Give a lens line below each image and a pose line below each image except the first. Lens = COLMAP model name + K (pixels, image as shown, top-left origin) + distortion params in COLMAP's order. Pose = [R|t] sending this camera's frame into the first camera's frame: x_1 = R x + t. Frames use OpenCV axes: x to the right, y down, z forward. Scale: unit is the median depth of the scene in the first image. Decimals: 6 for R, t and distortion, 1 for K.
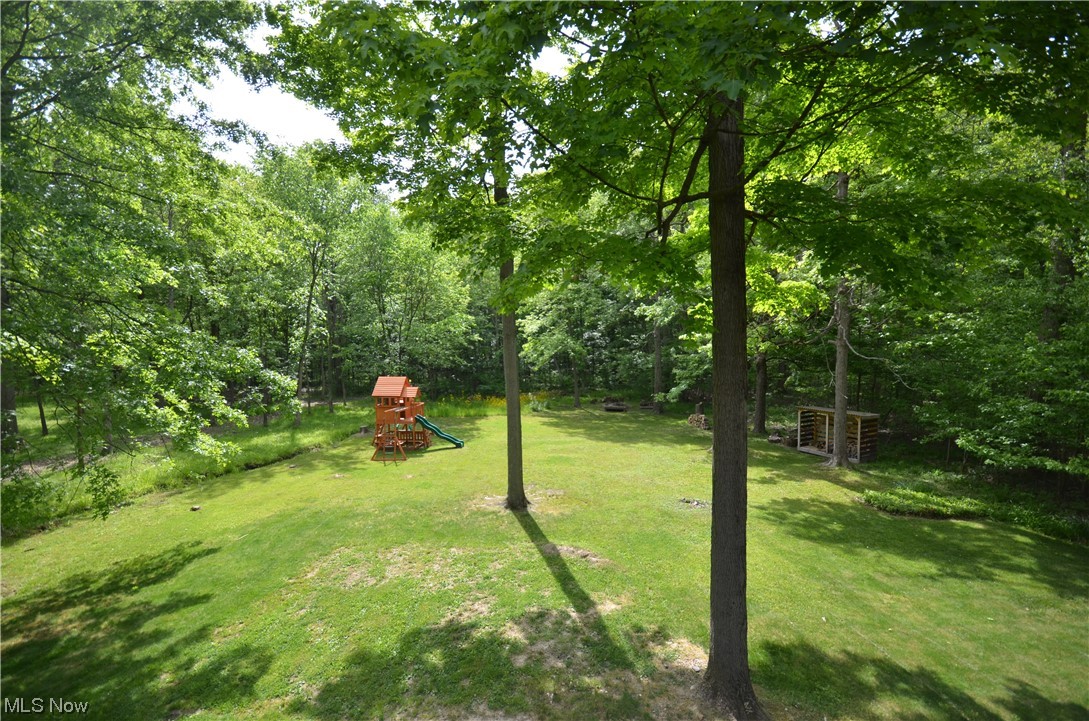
lens RADIAL K [[464.6, 0, 541.4], [0, 464.6, 388.1], [0, 0, 1]] dist [0.019188, -0.017308]
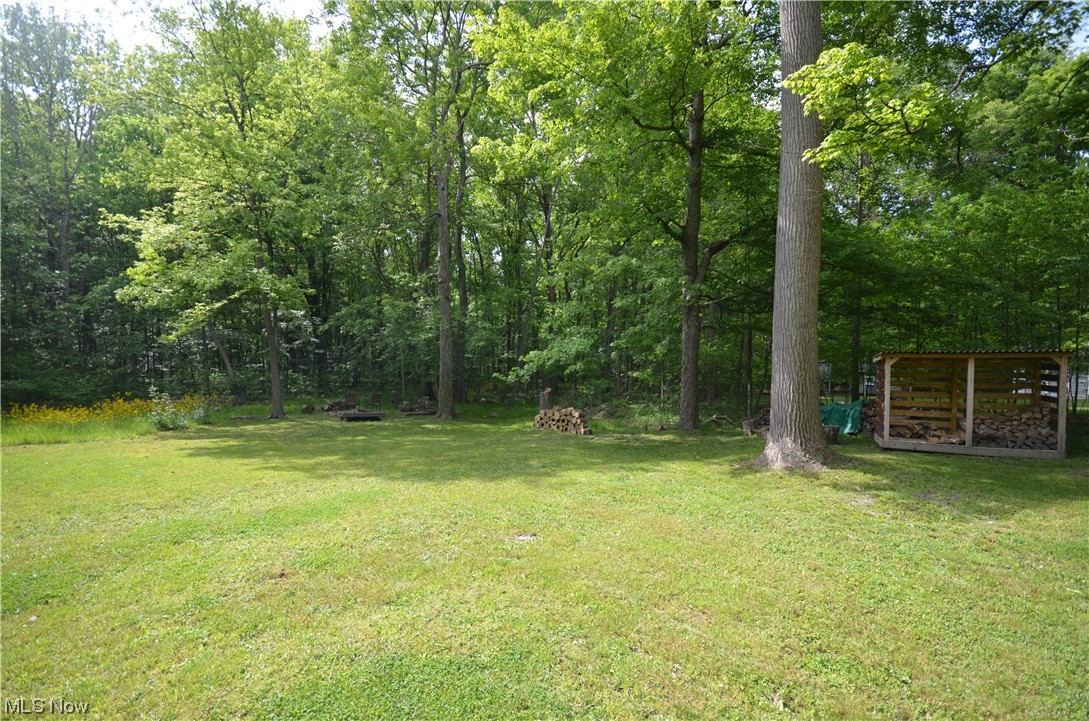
lens RADIAL K [[468.9, 0, 542.9], [0, 468.9, 380.7], [0, 0, 1]] dist [0.012362, -0.013511]
pose [[0.793132, 0.000523, 0.609049, -0.005678], [0.045018, 0.997214, -0.059480, 0.080774], [-0.607383, 0.074594, 0.790899, 0.826661]]
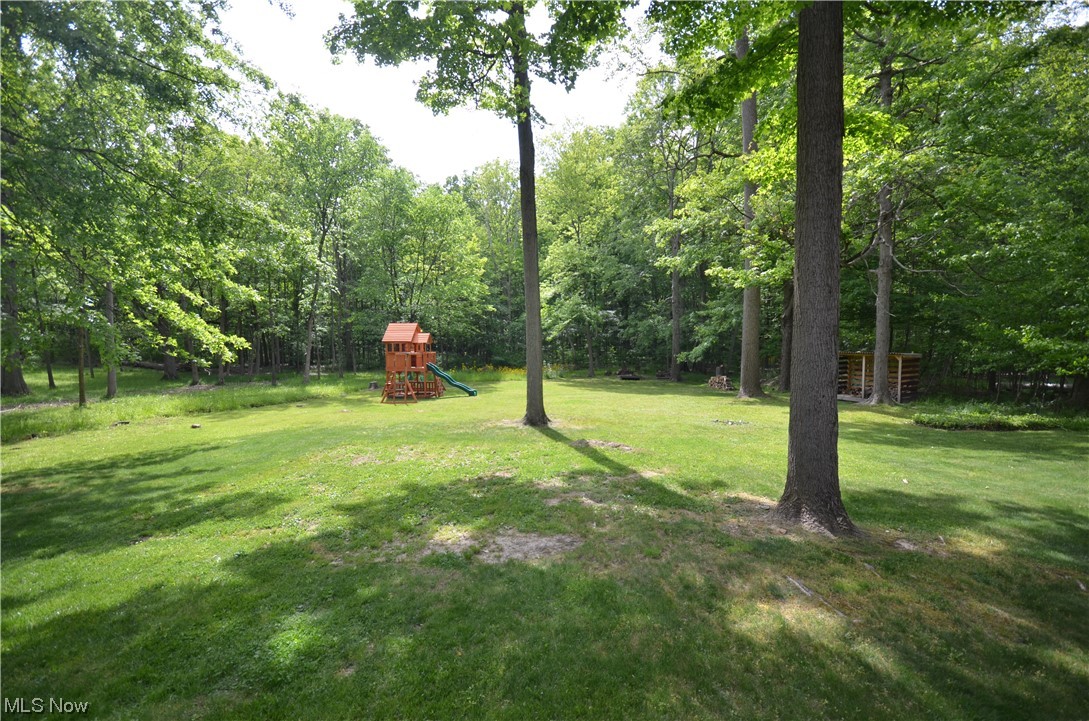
lens RADIAL K [[468.9, 0, 542.9], [0, 468.9, 380.7], [0, 0, 1]] dist [0.012362, -0.013511]
pose [[0.999786, 0.005641, -0.019919, -0.011765], [-0.005634, 0.999984, 0.000369, 0.091973], [0.019921, -0.000257, 0.999802, 0.036354]]
